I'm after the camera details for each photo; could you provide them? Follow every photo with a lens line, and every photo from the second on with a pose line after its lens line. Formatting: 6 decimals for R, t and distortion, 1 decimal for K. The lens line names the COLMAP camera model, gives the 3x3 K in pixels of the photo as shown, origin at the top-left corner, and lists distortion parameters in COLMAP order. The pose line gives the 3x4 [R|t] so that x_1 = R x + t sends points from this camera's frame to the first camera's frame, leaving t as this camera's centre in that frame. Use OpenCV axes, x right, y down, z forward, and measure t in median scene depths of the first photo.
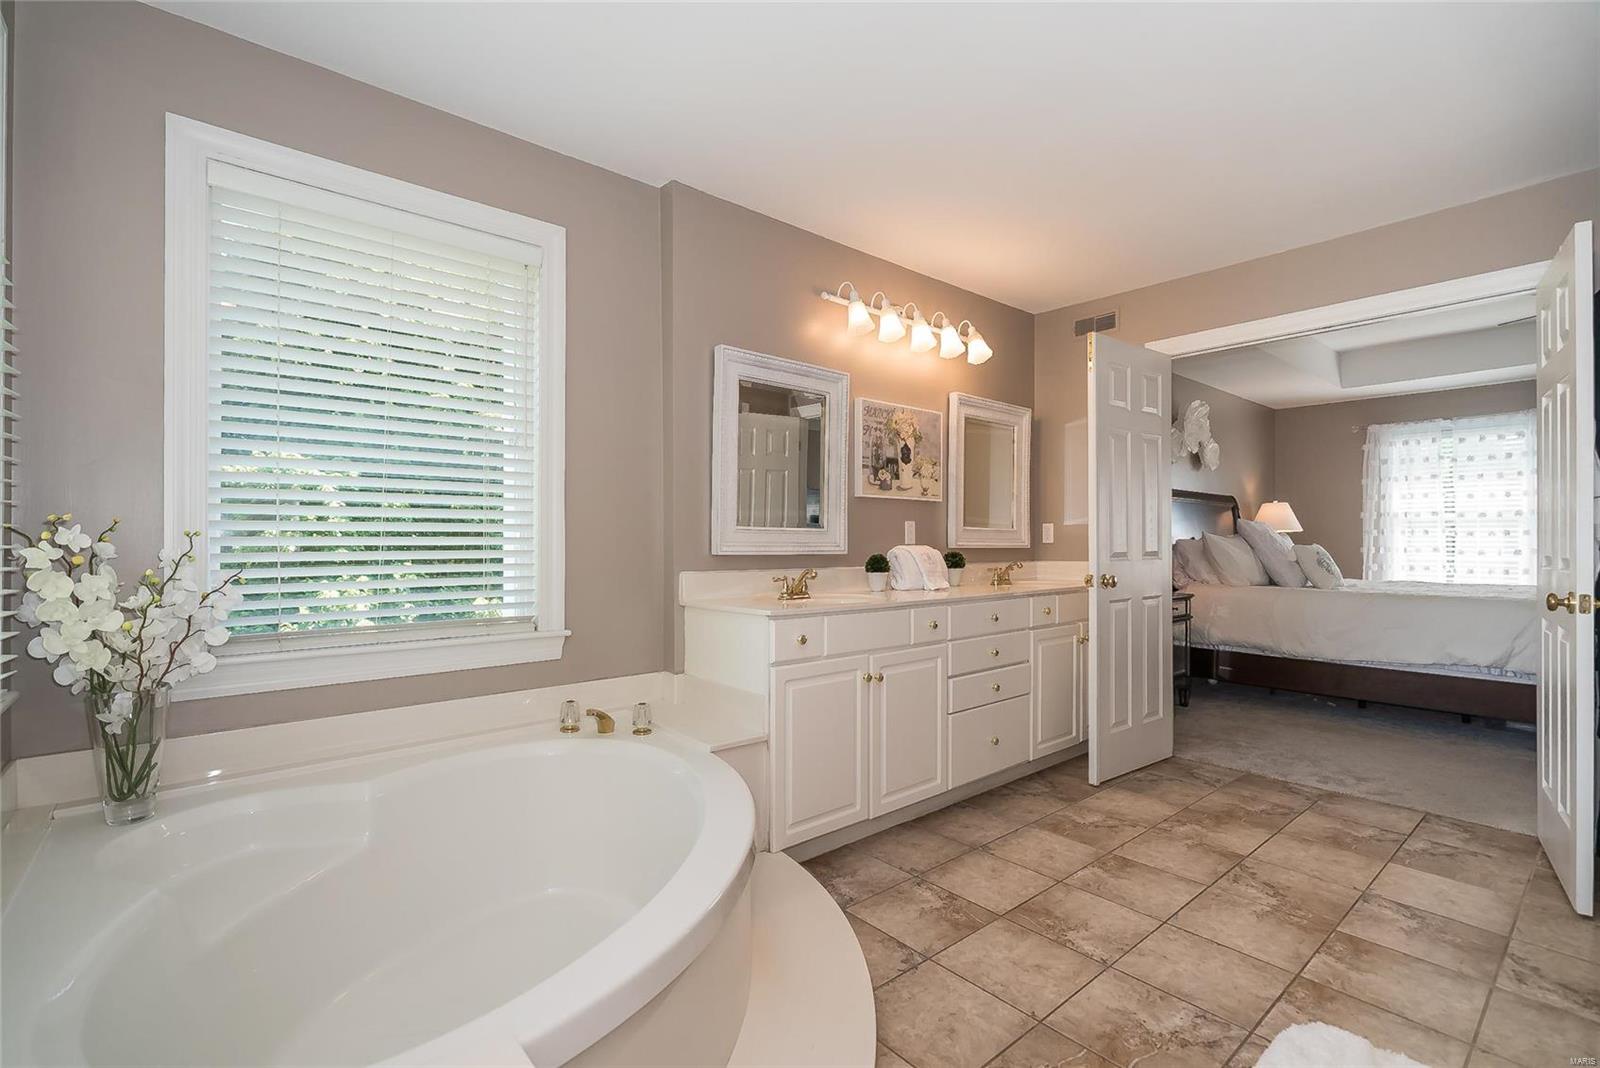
lens RADIAL K [[750.0, 0, 815.4], [0, 750.0, 536.2], [0, 0, 1]] dist [-0.003534, -0.000448]
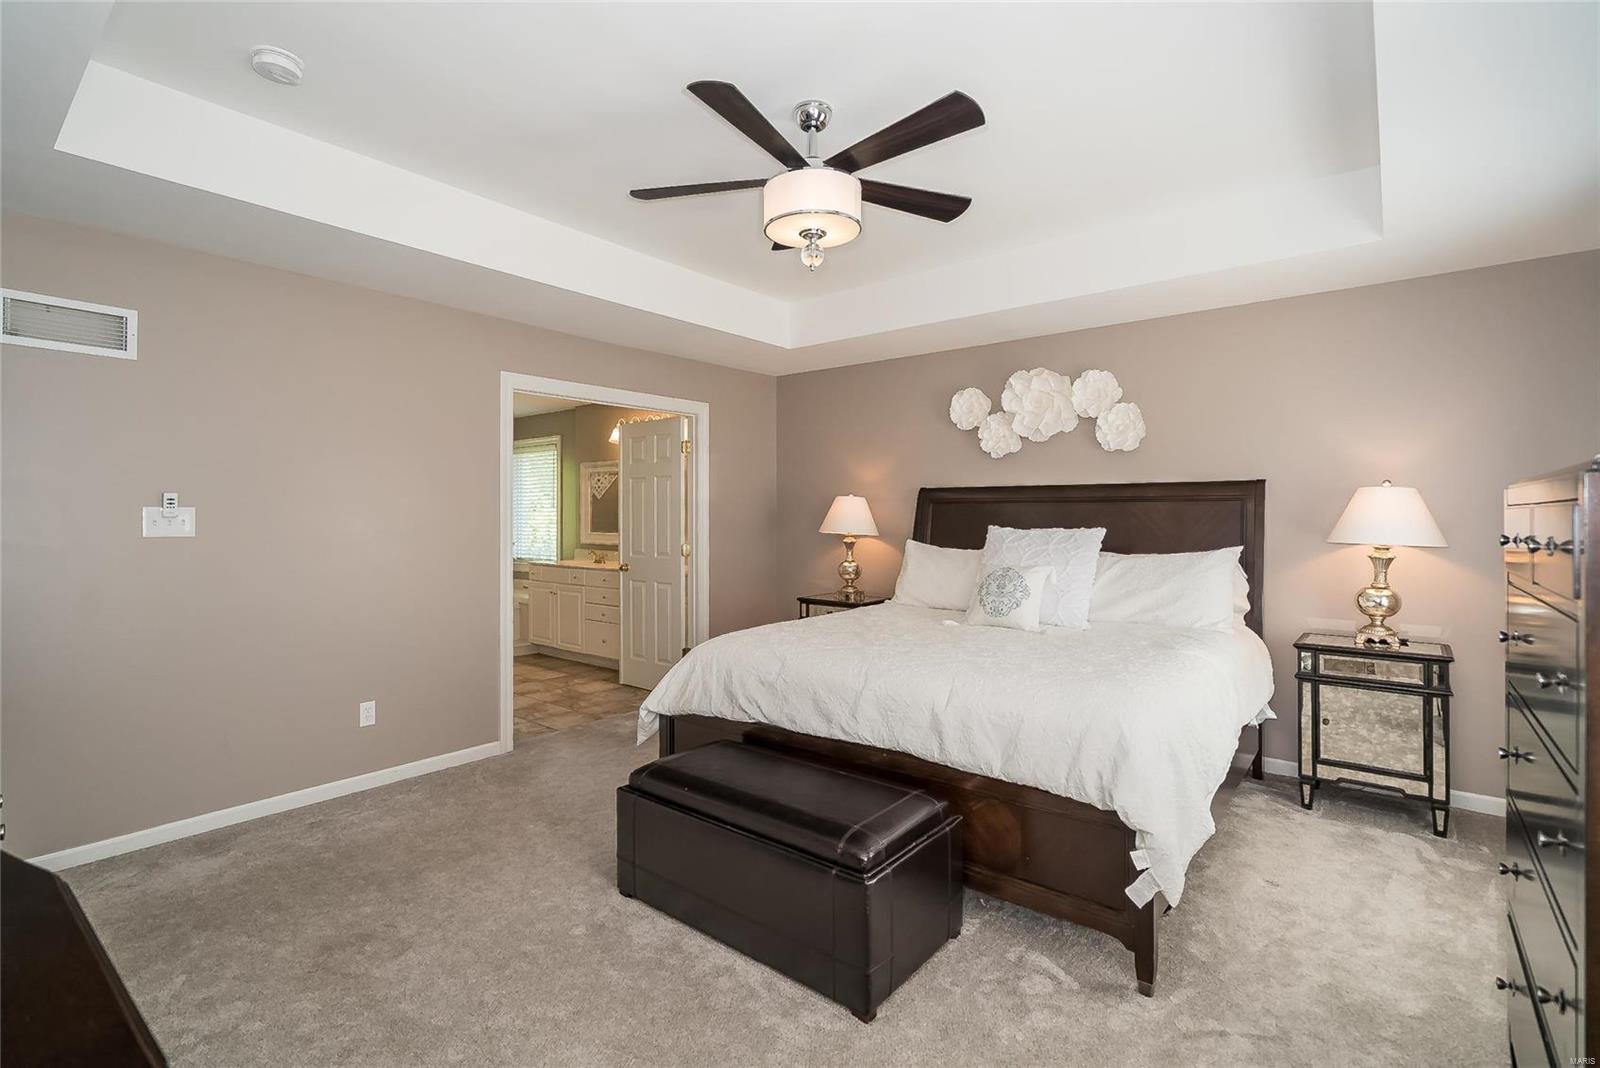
lens RADIAL K [[722.9, 0, 799.4], [0, 722.9, 519.1], [0, 0, 1]] dist [-0.001901, 0.000083]
pose [[0.161525, 0.003978, -0.986861, 2.077827], [0.006520, 0.999966, 0.005098, -0.057003], [0.986847, -0.007257, 0.161494, 1.117518]]
